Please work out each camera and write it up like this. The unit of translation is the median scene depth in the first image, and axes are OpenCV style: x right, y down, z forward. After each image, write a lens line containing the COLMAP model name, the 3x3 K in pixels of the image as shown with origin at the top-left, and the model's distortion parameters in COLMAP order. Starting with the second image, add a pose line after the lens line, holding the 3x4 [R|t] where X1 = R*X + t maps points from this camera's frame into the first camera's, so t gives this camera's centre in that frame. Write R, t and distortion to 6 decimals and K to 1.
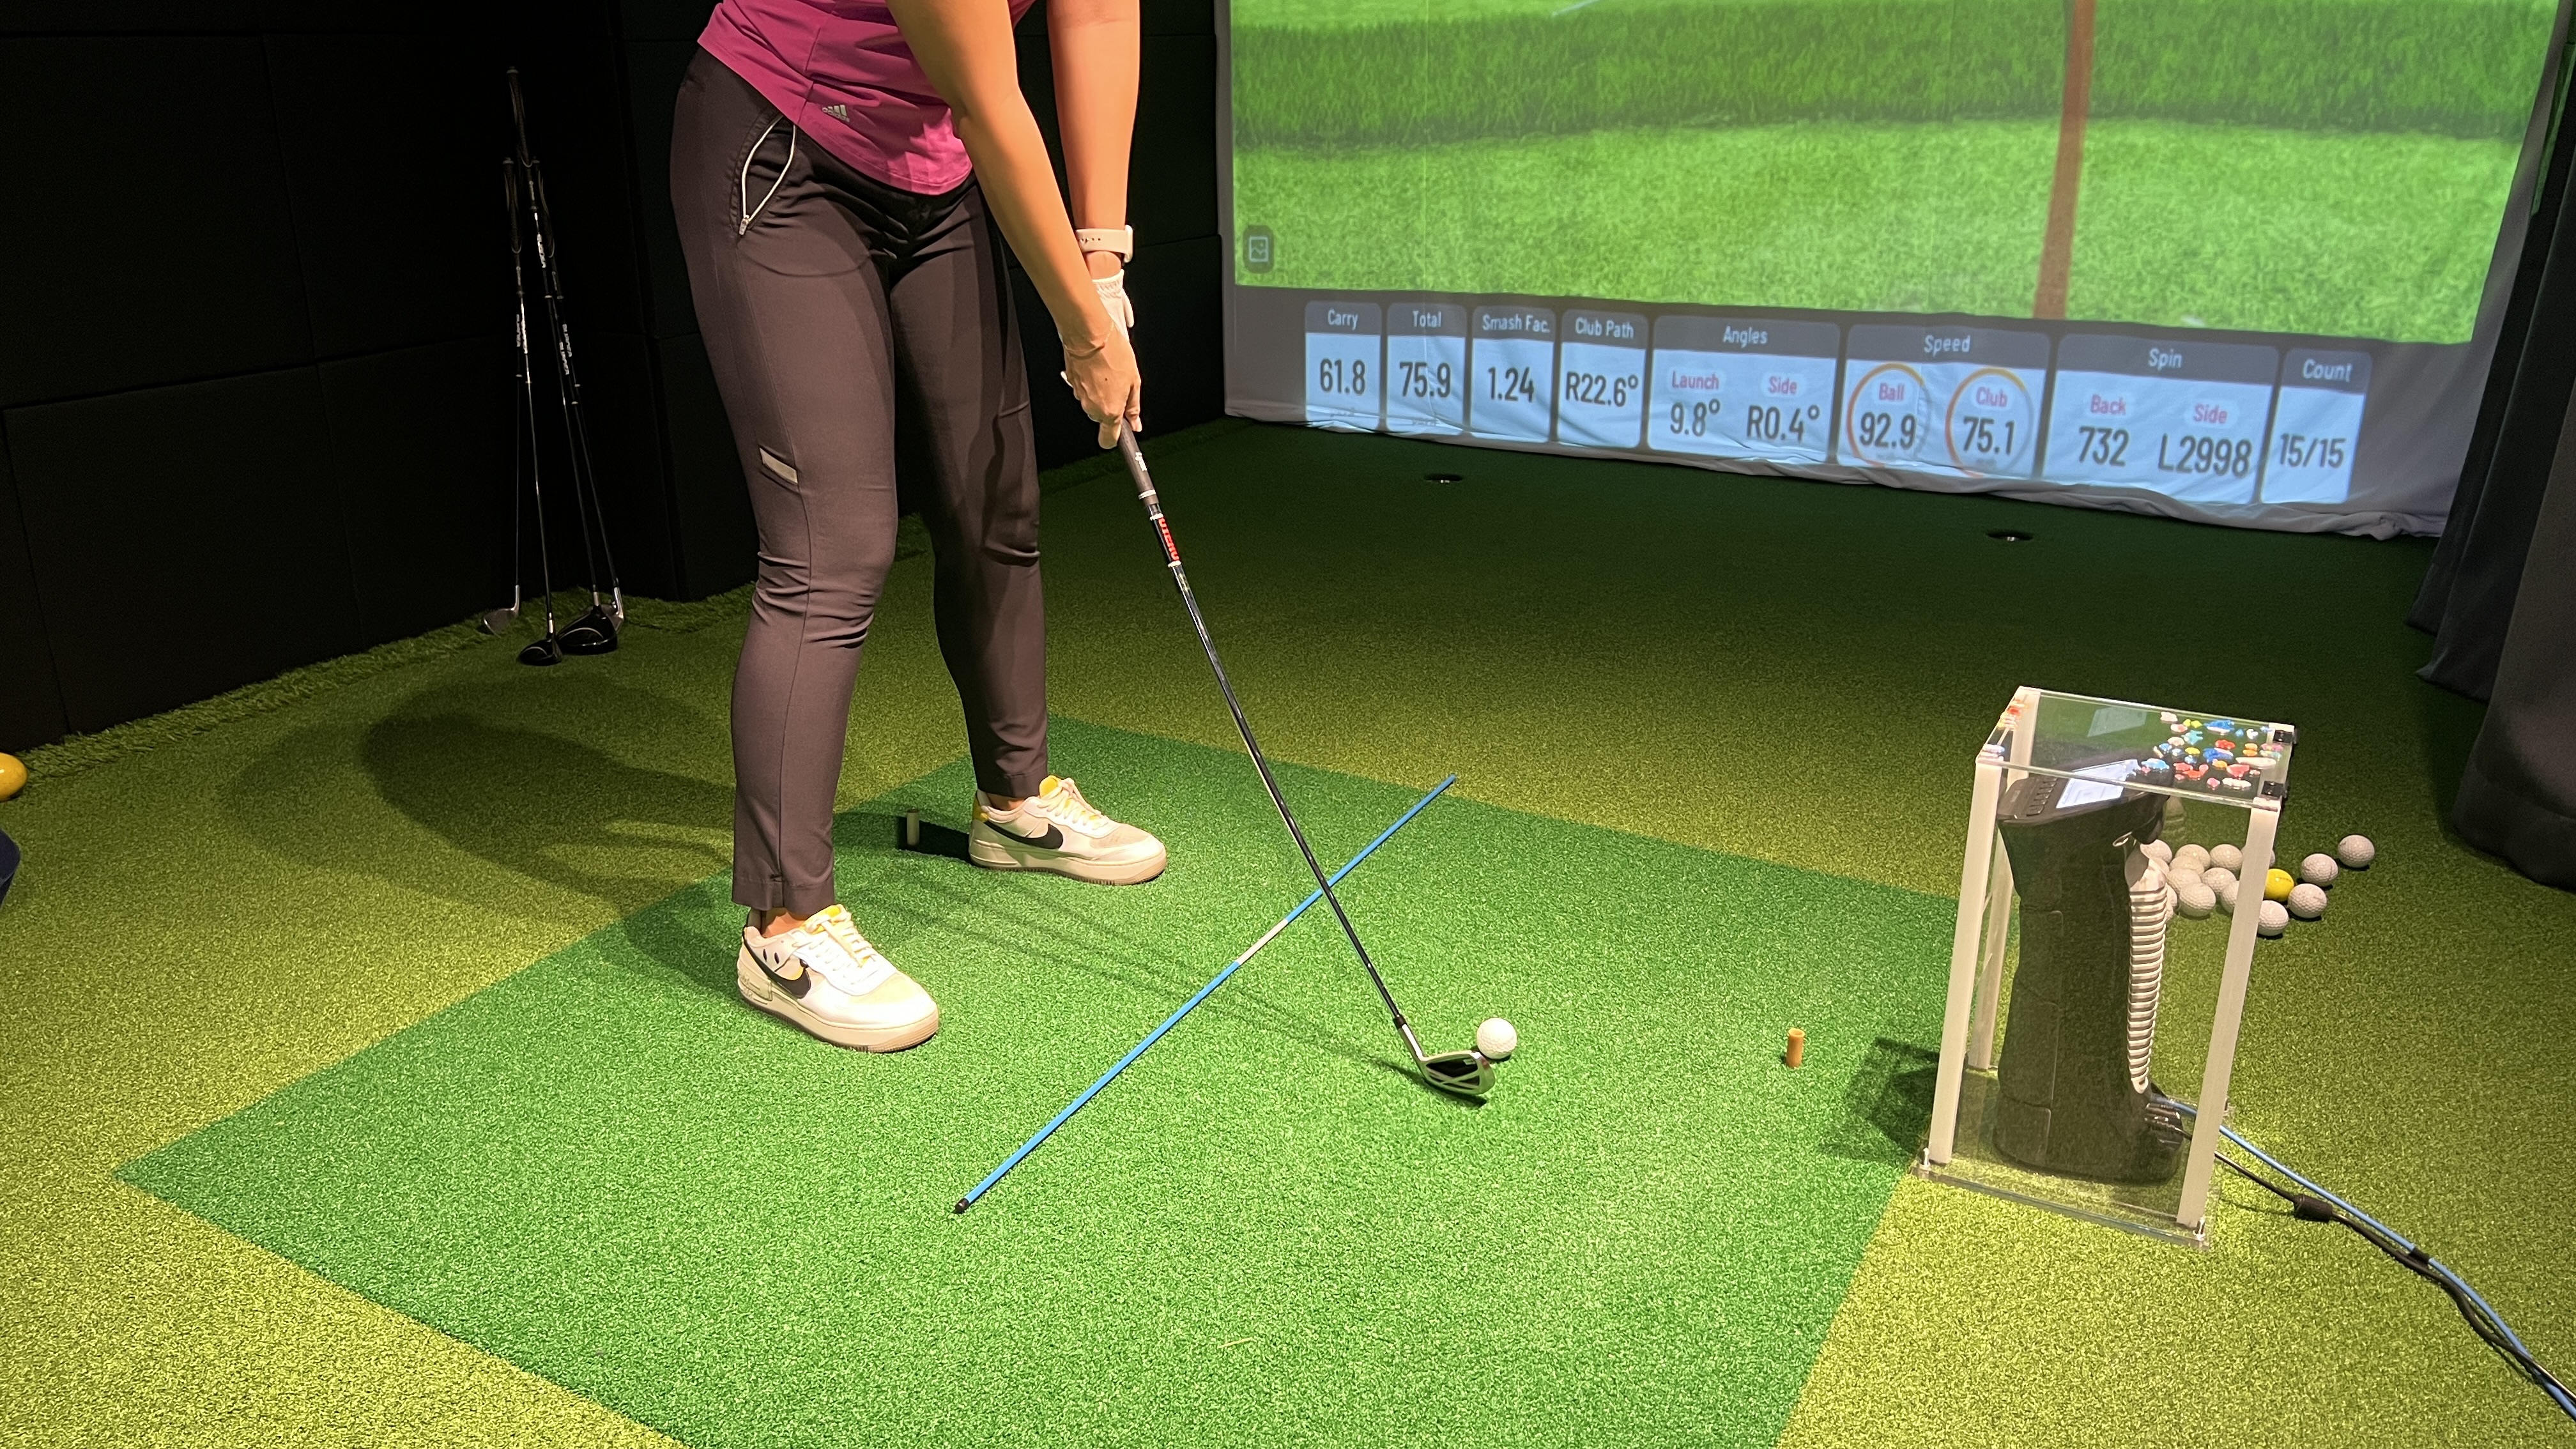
lens RADIAL K [[1968.7, 0, 1267.8], [0, 1968.7, 778.8], [0, 0, 1]] dist [-0.009337, -0.026048]
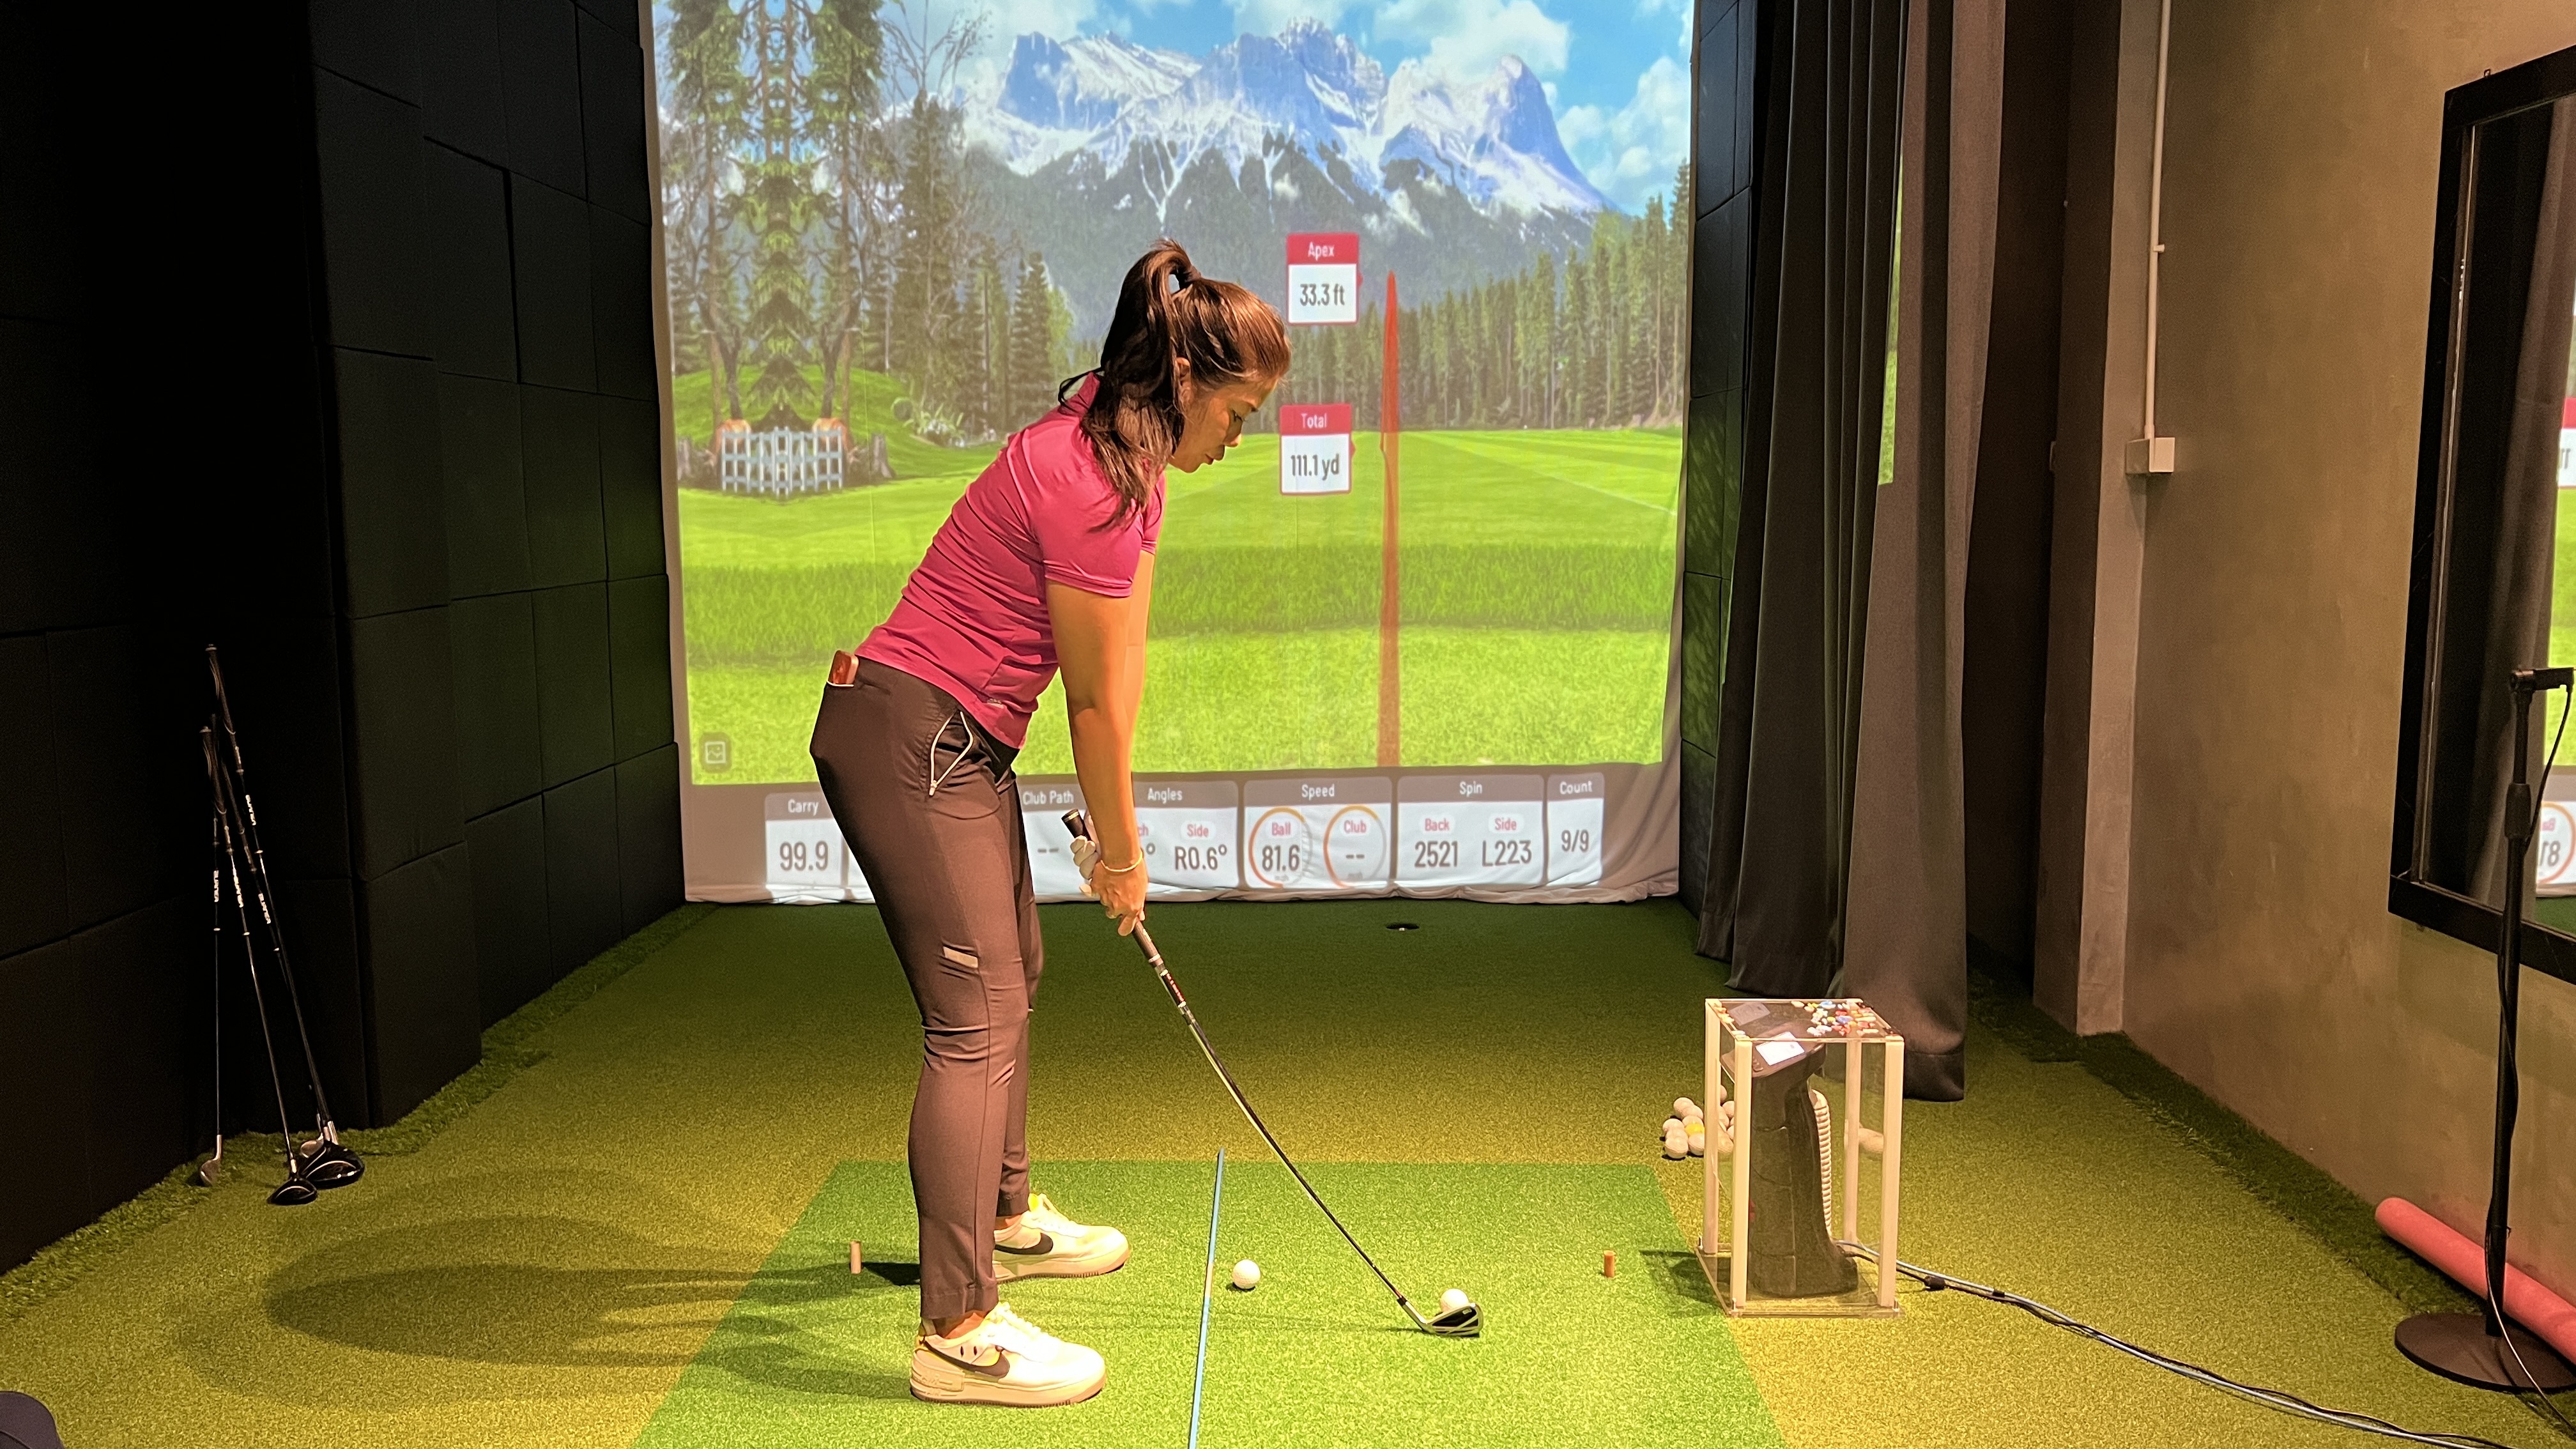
lens RADIAL K [[1968.7, 0, 1280.0], [0, 1968.7, 739.5], [0, 0, 1]] dist [-0.009337, -0.026048]
pose [[0.866001, -0.063208, 0.496032, -0.357624], [0.179133, 0.965357, -0.189727, -0.006263], [-0.466856, 0.253159, 0.847323, -0.135282]]
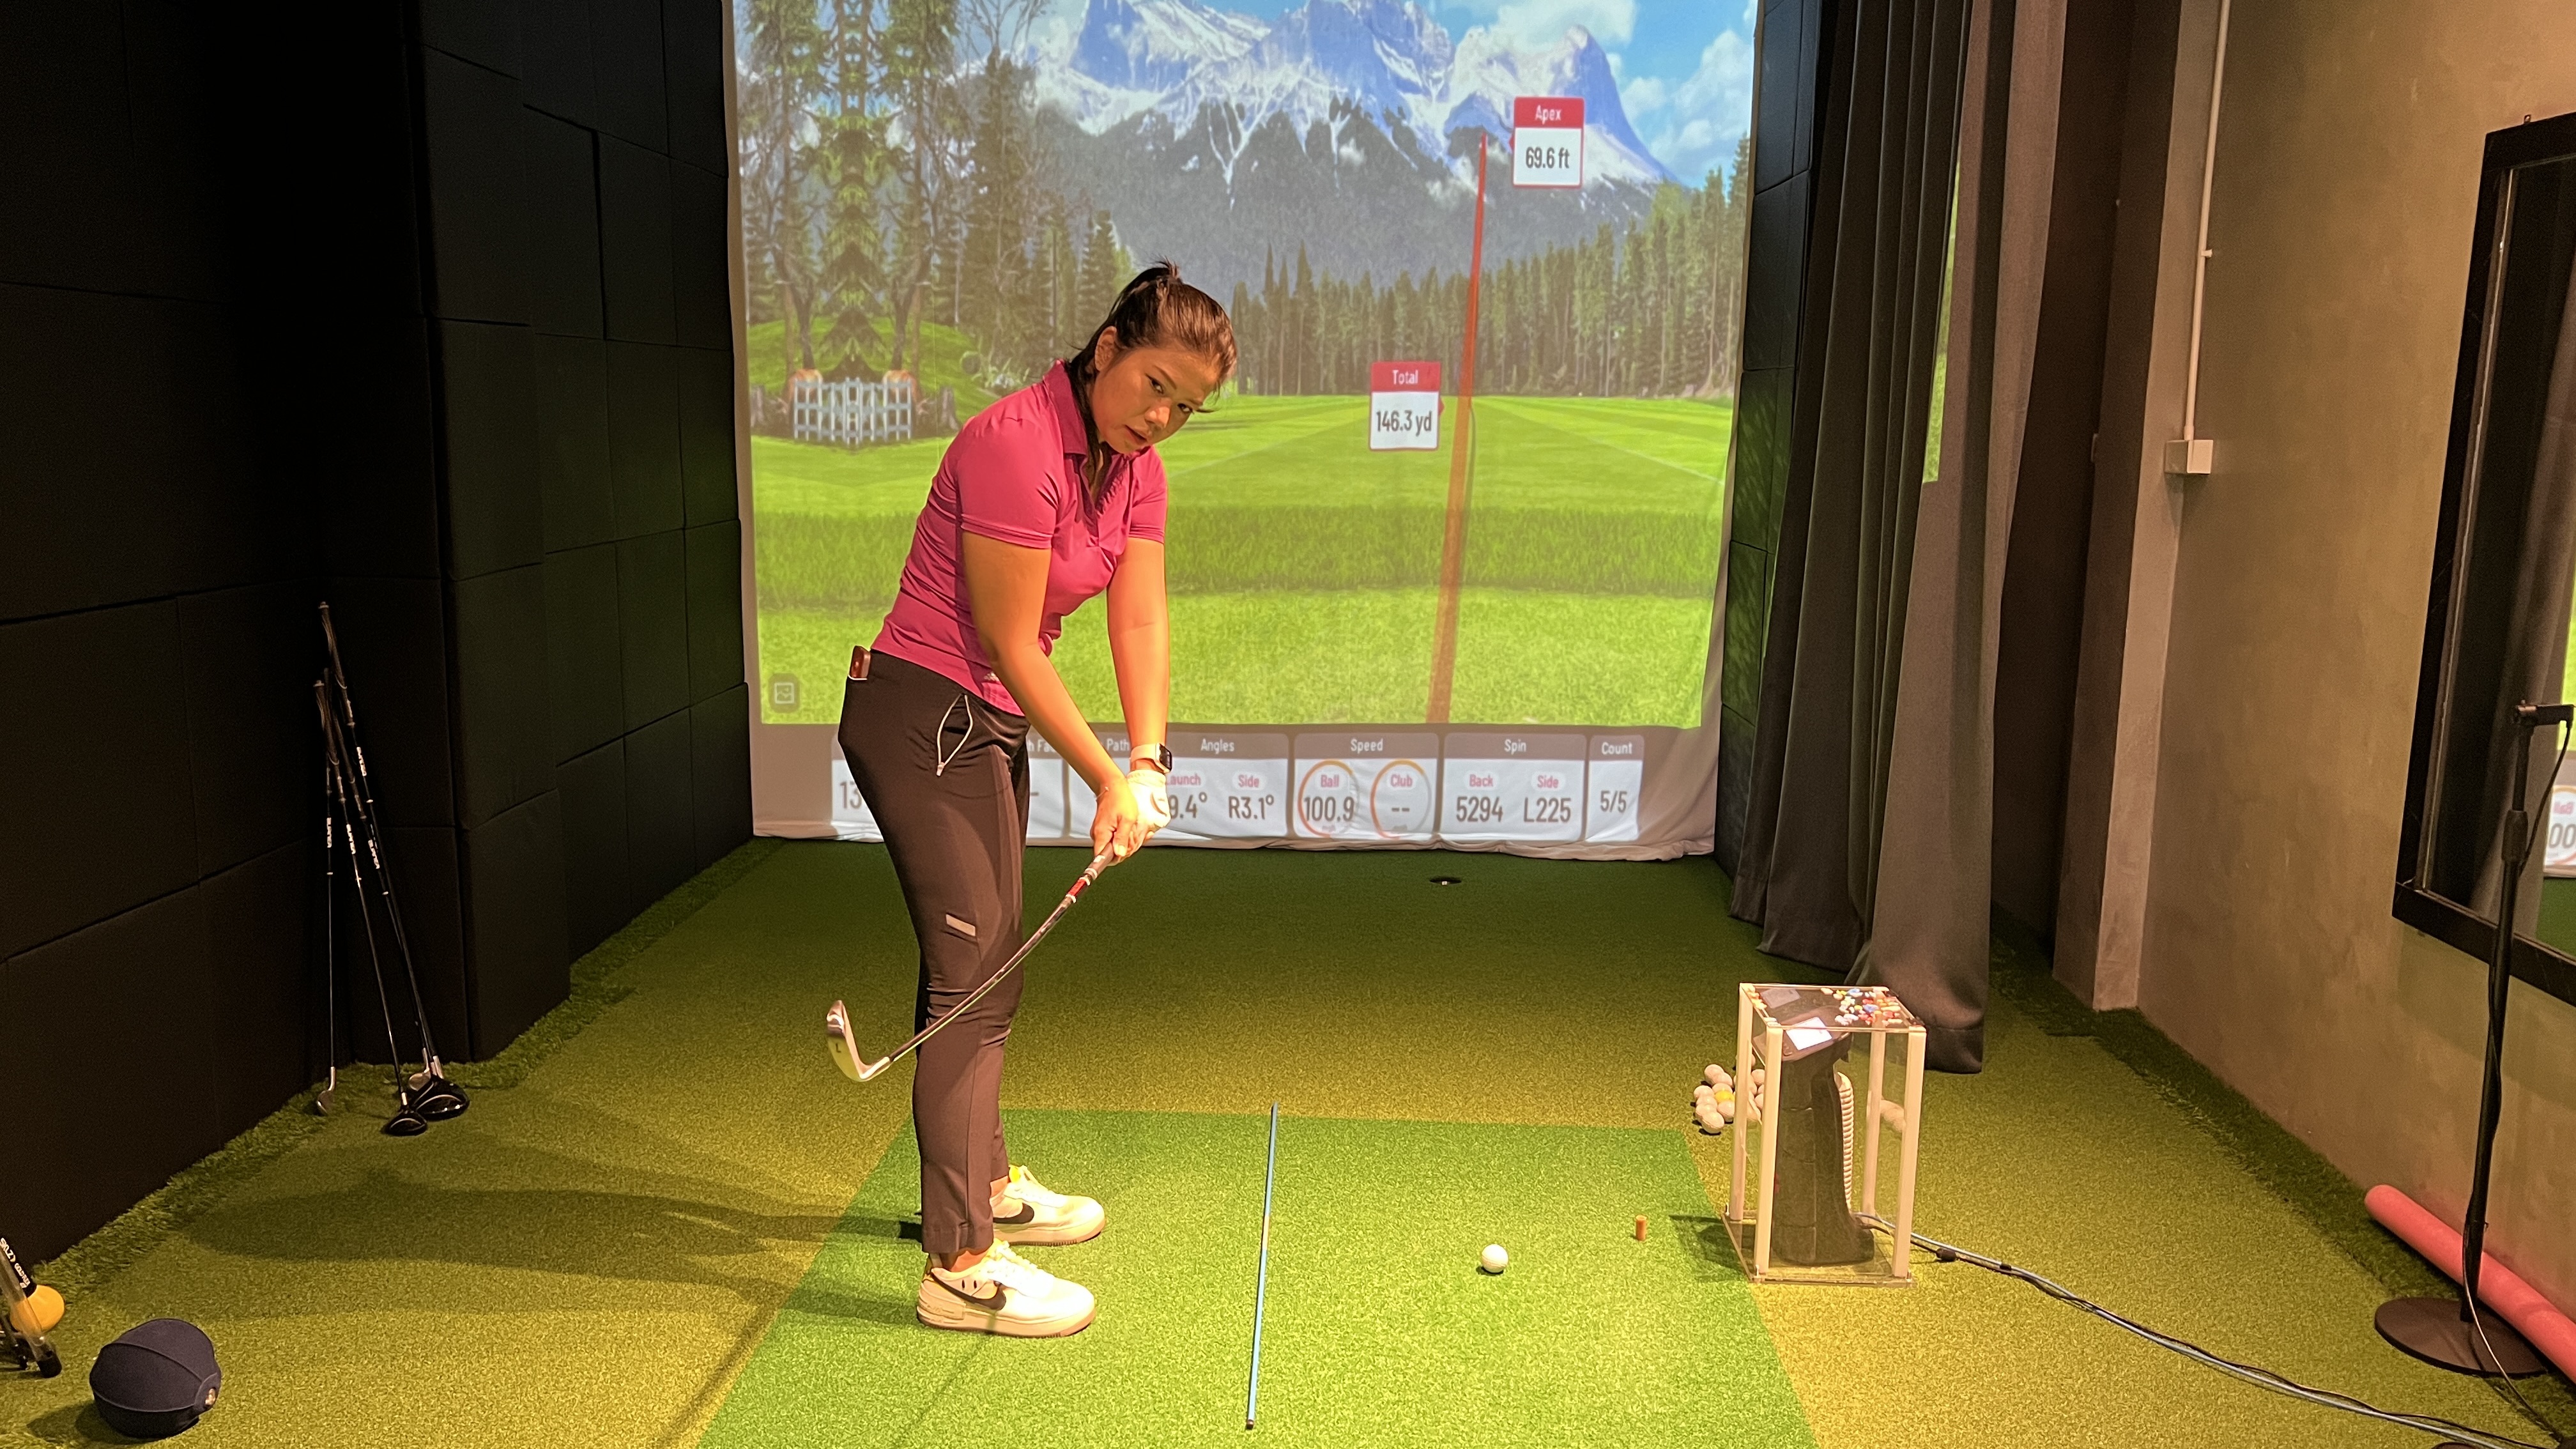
lens RADIAL K [[1968.7, 0, 1294.3], [0, 1968.7, 748.6], [0, 0, 1]] dist [-0.009337, -0.026048]
pose [[0.872265, -0.066143, 0.484540, -0.388166], [0.153514, 0.977762, -0.142884, -0.031461], [-0.464313, 0.199016, 0.863021, -0.172783]]
